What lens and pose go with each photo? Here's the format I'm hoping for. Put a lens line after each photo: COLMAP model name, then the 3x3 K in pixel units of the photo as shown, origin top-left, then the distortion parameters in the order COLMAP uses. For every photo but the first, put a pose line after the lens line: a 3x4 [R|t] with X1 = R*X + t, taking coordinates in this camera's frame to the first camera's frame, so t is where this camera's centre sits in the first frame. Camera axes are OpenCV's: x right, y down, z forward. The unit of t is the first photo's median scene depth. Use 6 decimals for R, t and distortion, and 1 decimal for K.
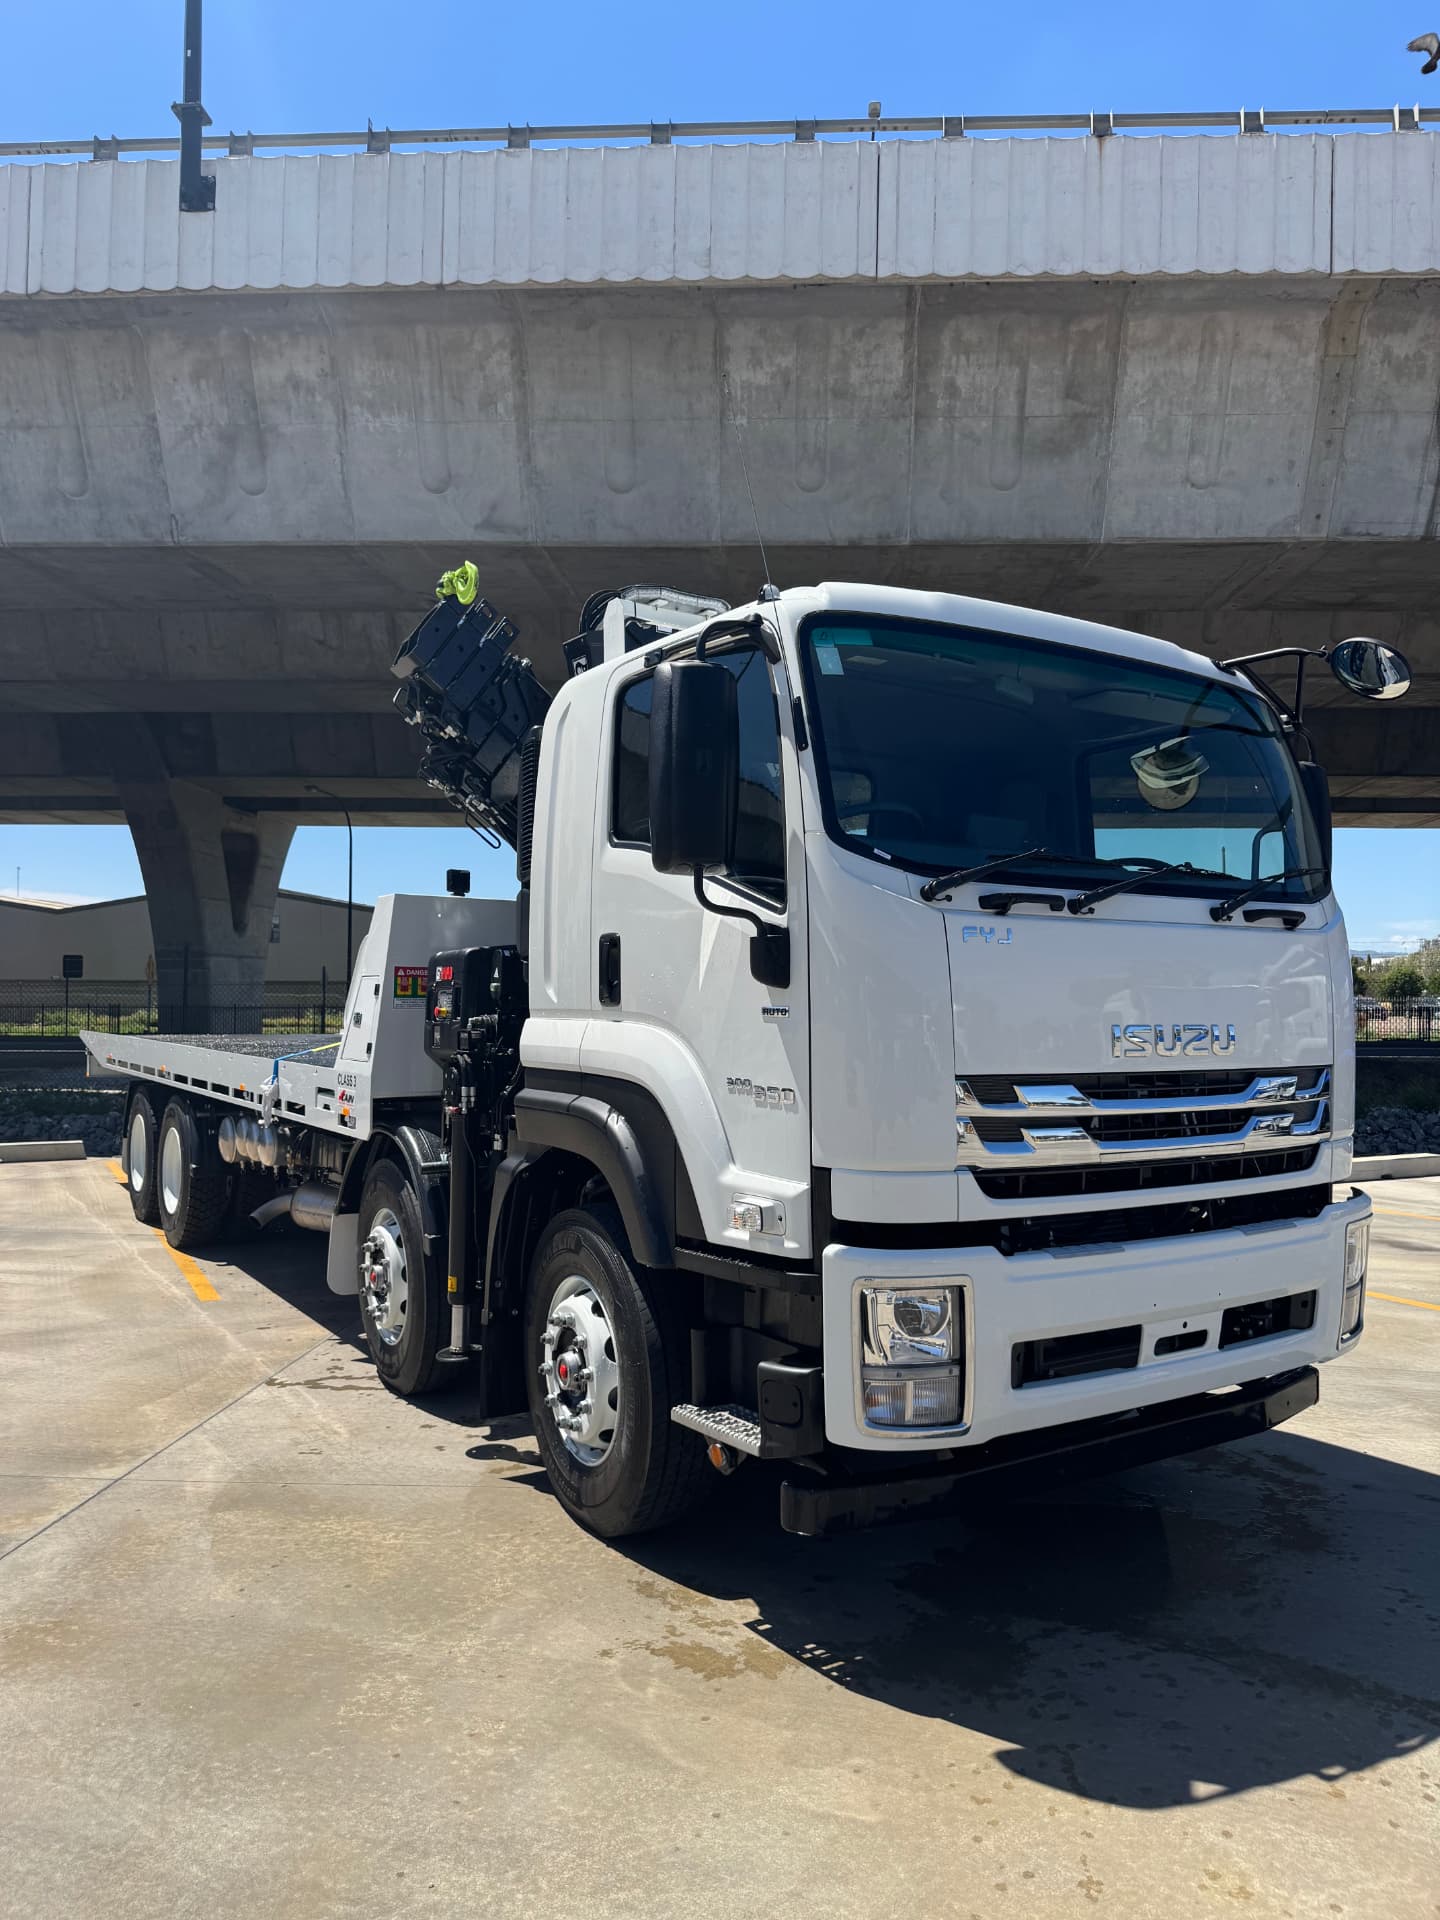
lens RADIAL K [[1396.3, 0, 711.8], [0, 1396.3, 1001.6], [0, 0, 1]] dist [-0.000621, 0.003801]
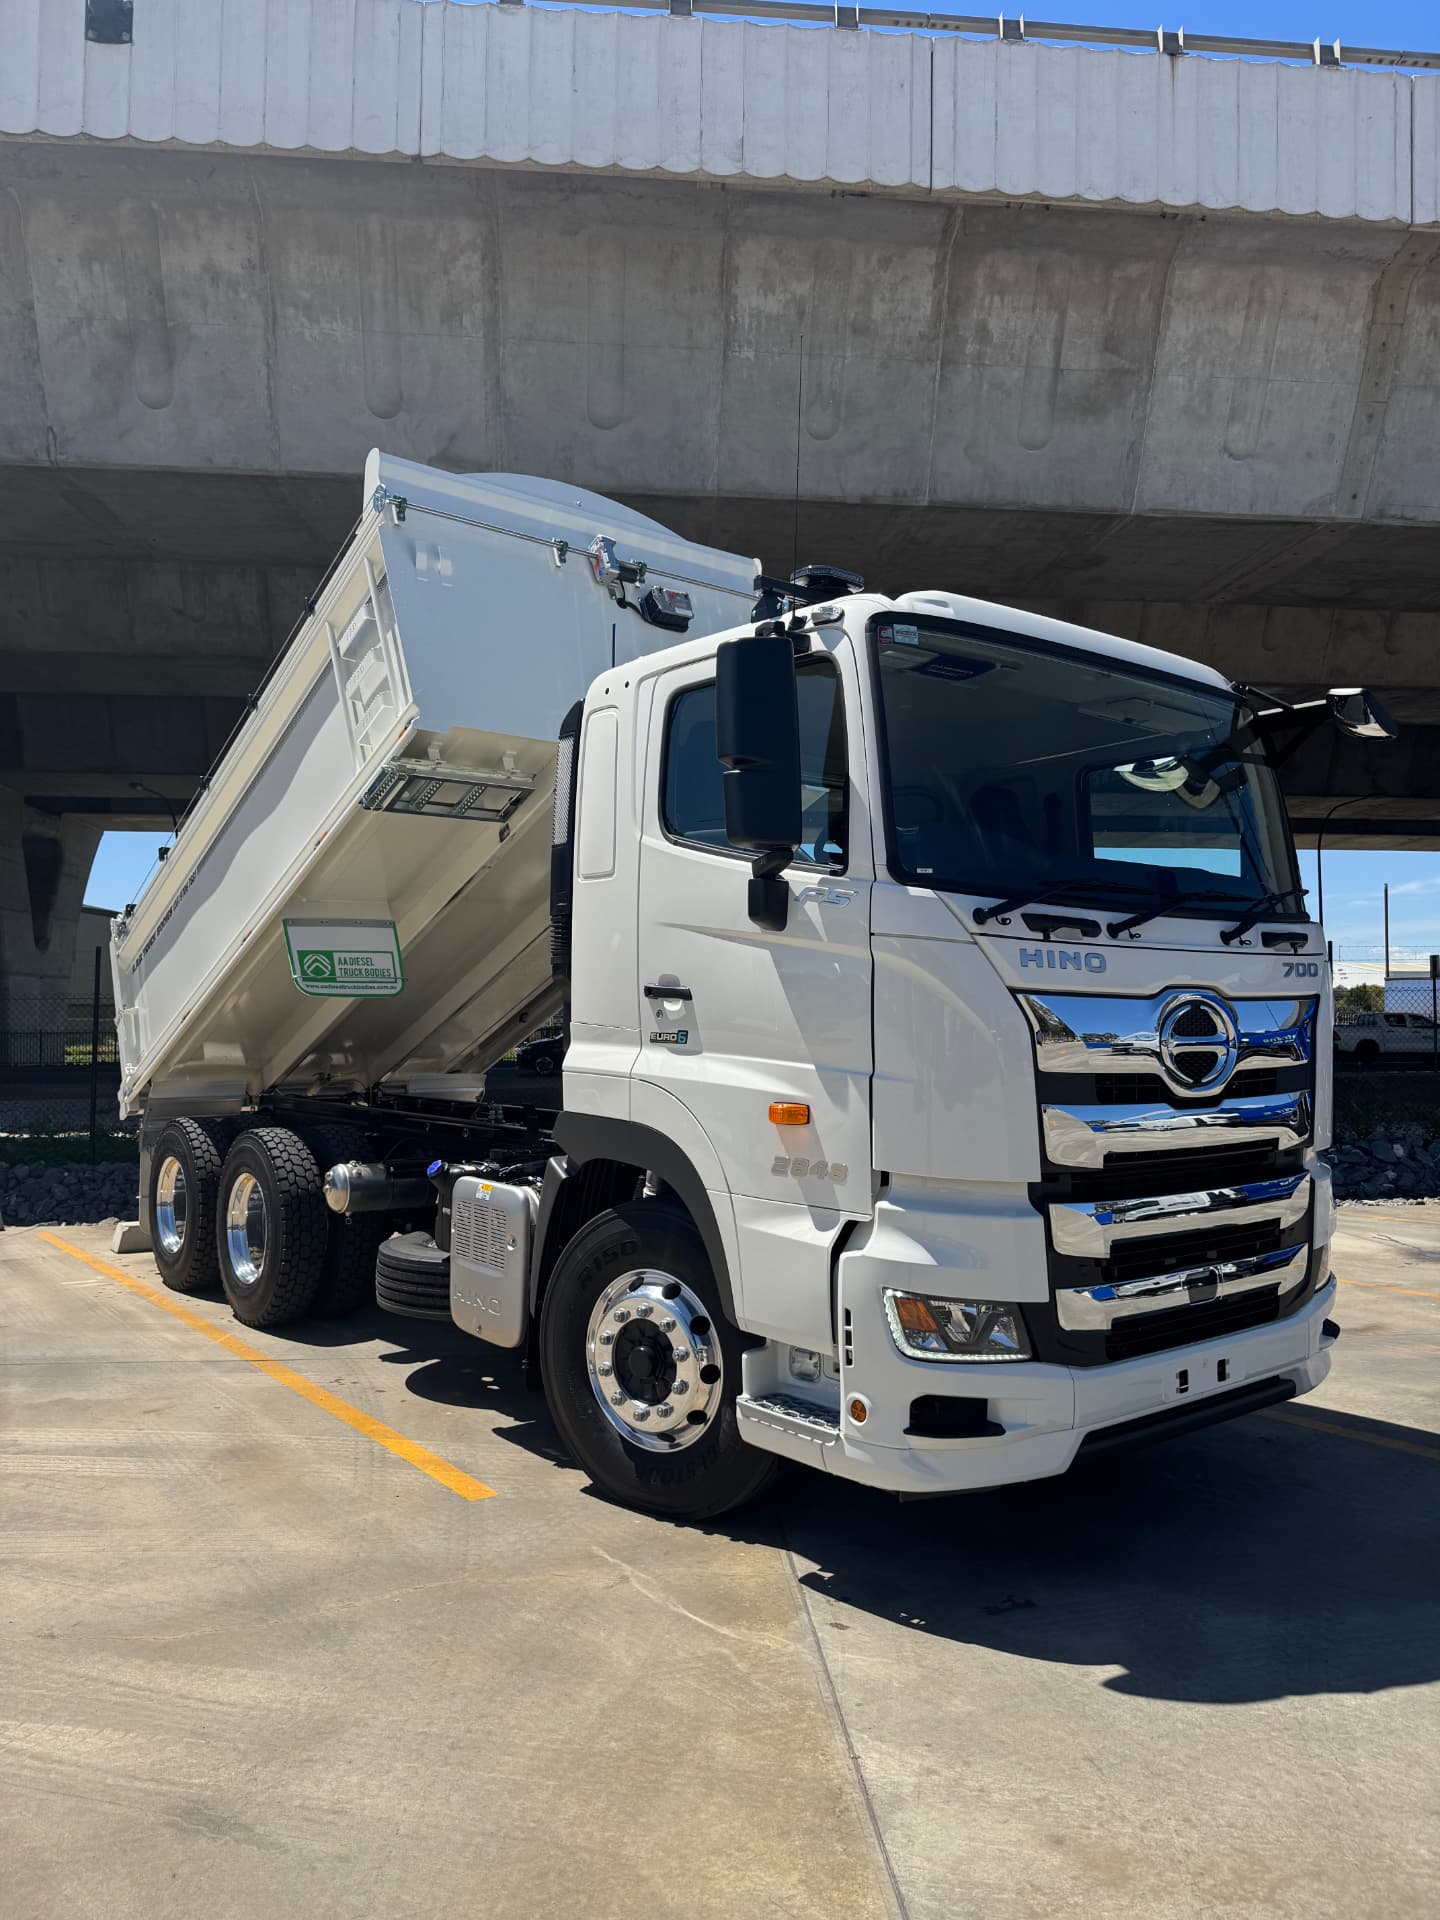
lens RADIAL K [[1396.3, 0, 711.8], [0, 1396.3, 1001.6], [0, 0, 1]] dist [-0.000621, 0.003801]
pose [[0.988426, -0.001643, 0.151696, -0.138403], [0.004472, 0.999822, -0.018310, 0.007923], [-0.151639, 0.018777, 0.988258, 0.145992]]
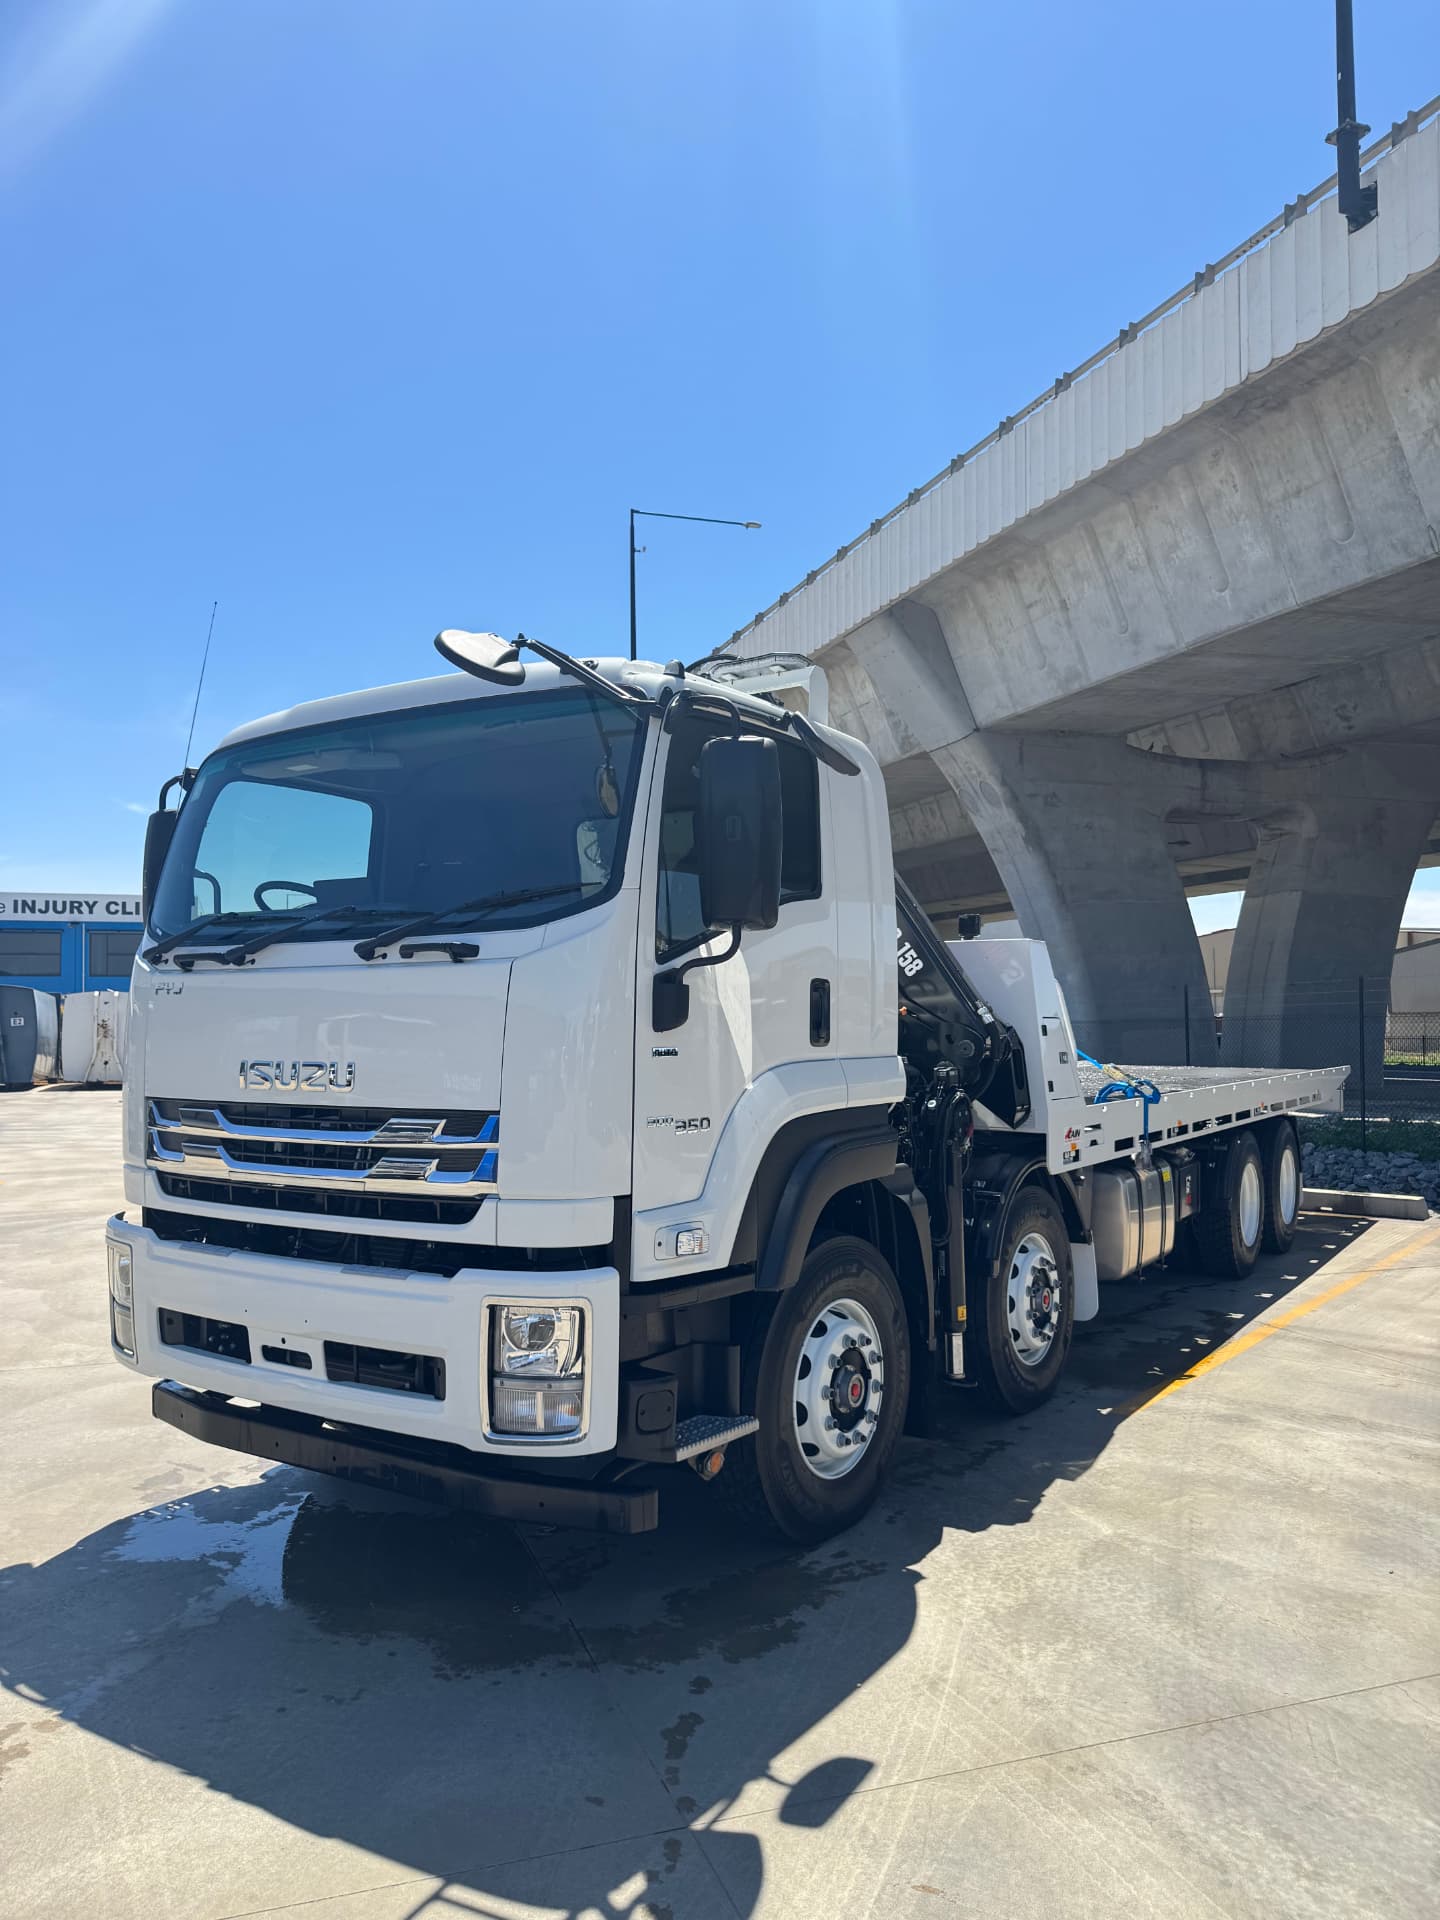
lens RADIAL K [[1396.3, 0, 711.8], [0, 1396.3, 1001.6], [0, 0, 1]] dist [-0.000621, 0.003801]
pose [[0.412682, -0.027178, -0.910470, 0.301005], [0.005559, 0.999611, -0.027318, 0.000349], [0.910858, 0.006212, 0.412672, 0.176158]]
